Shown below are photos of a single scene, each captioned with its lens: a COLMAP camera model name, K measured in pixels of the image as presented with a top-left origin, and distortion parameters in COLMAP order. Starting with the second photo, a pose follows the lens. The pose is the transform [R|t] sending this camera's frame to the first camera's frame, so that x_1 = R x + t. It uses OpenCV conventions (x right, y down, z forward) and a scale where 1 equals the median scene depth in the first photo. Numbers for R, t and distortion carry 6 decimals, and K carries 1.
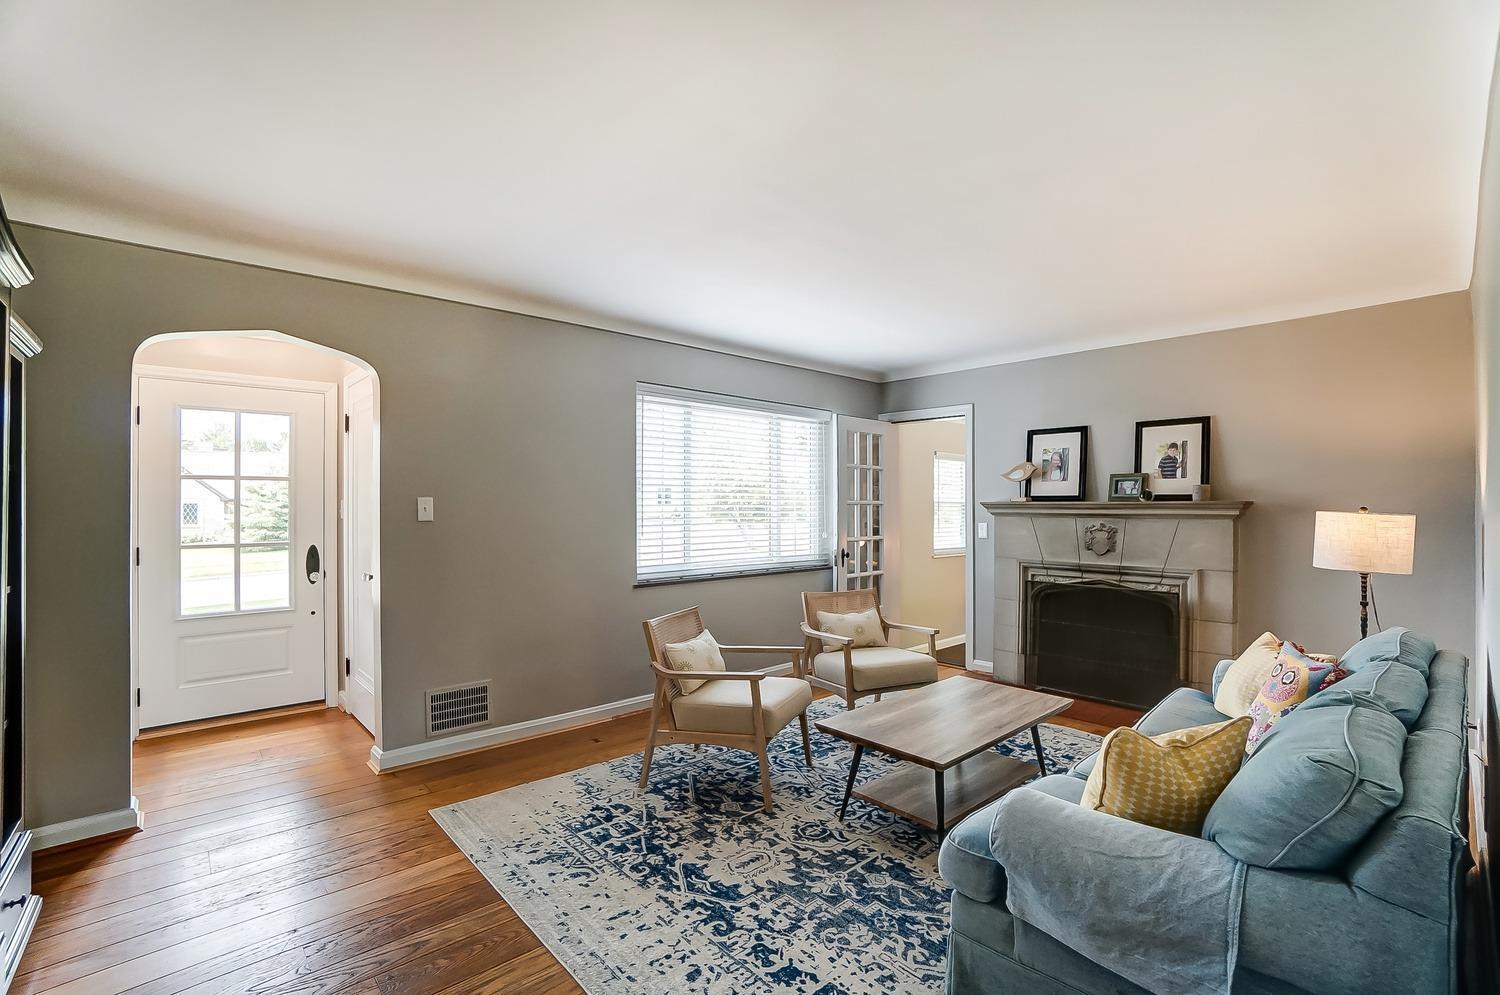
lens RADIAL K [[670.1, 0, 753.0], [0, 670.1, 508.1], [0, 0, 1]] dist [-0.046634, 0.010764]
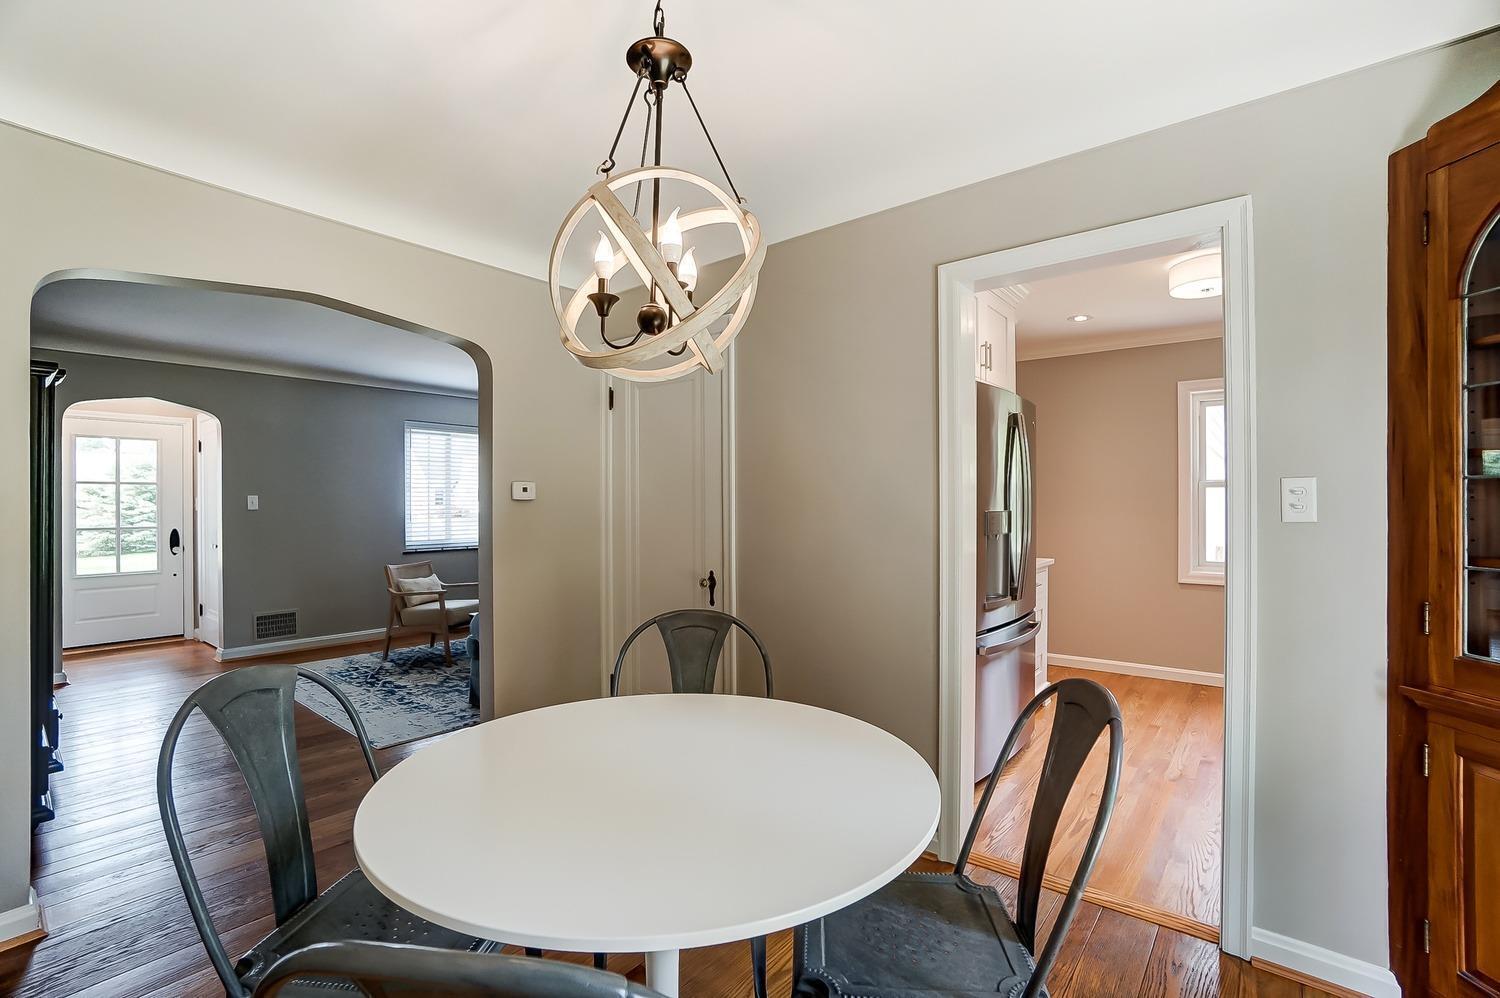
lens RADIAL K [[670.1, 0, 760.4], [0, 670.1, 501.3], [0, 0, 1]] dist [-0.046634, 0.010764]
pose [[0.987513, -0.006114, 0.157420, 0.510233], [0.006423, 0.999978, -0.001452, 0.007471], [-0.157407, 0.002445, 0.987531, -0.824547]]
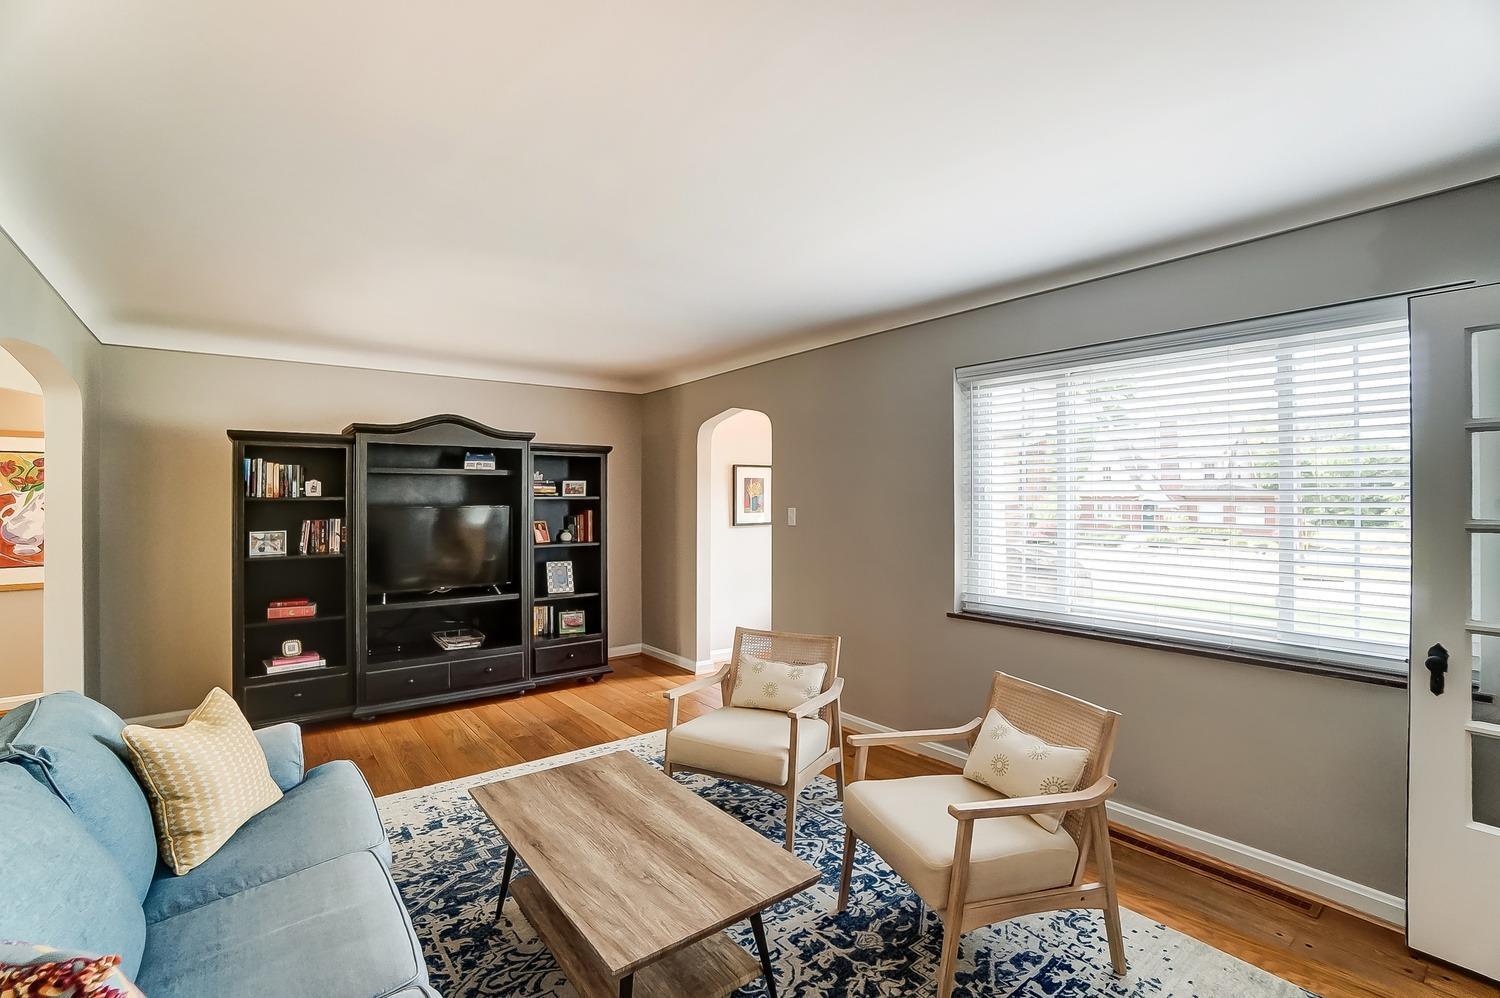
lens RADIAL K [[670.1, 0, 750.6], [0, 670.1, 496.1], [0, 0, 1]] dist [-0.046634, 0.010764]
pose [[-0.082251, -0.006534, -0.996590, 0.858432], [-0.002320, 0.999977, -0.006365, -0.032536], [0.996609, 0.001789, -0.082264, 1.041960]]
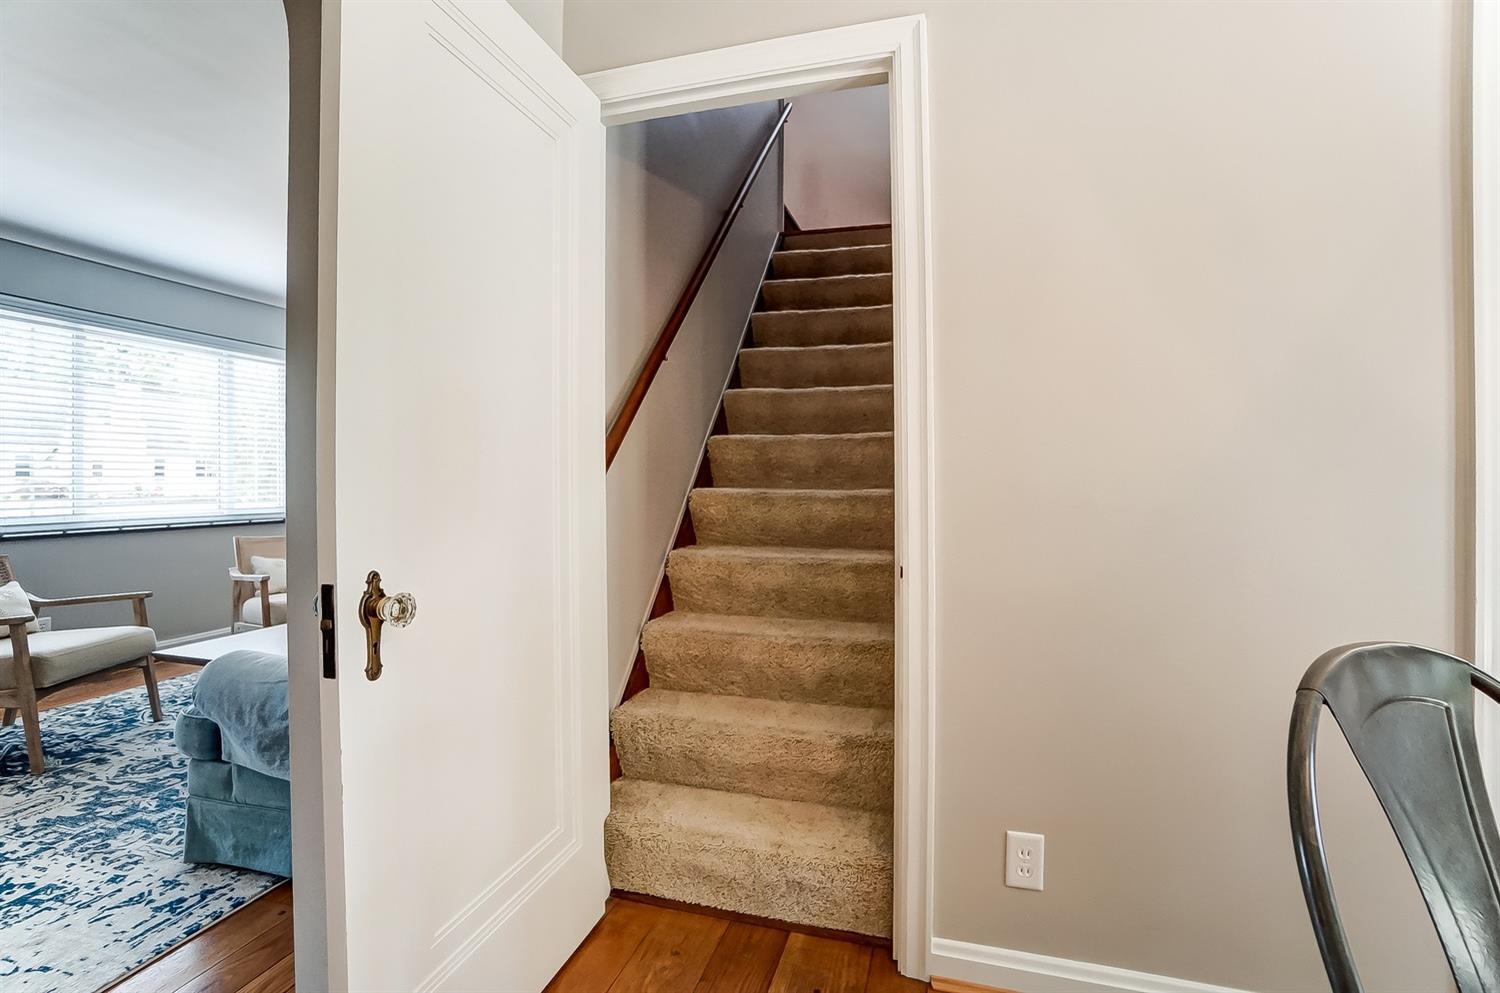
lens RADIAL K [[670.1, 0, 773.1], [0, 670.1, 482.1], [0, 0, 1]] dist [-0.046634, 0.010764]
pose [[0.841221, -0.009690, 0.540604, 0.285015], [0.011193, 0.999937, 0.000505, 0.071206], [-0.540575, 0.005627, 0.841277, -0.219456]]
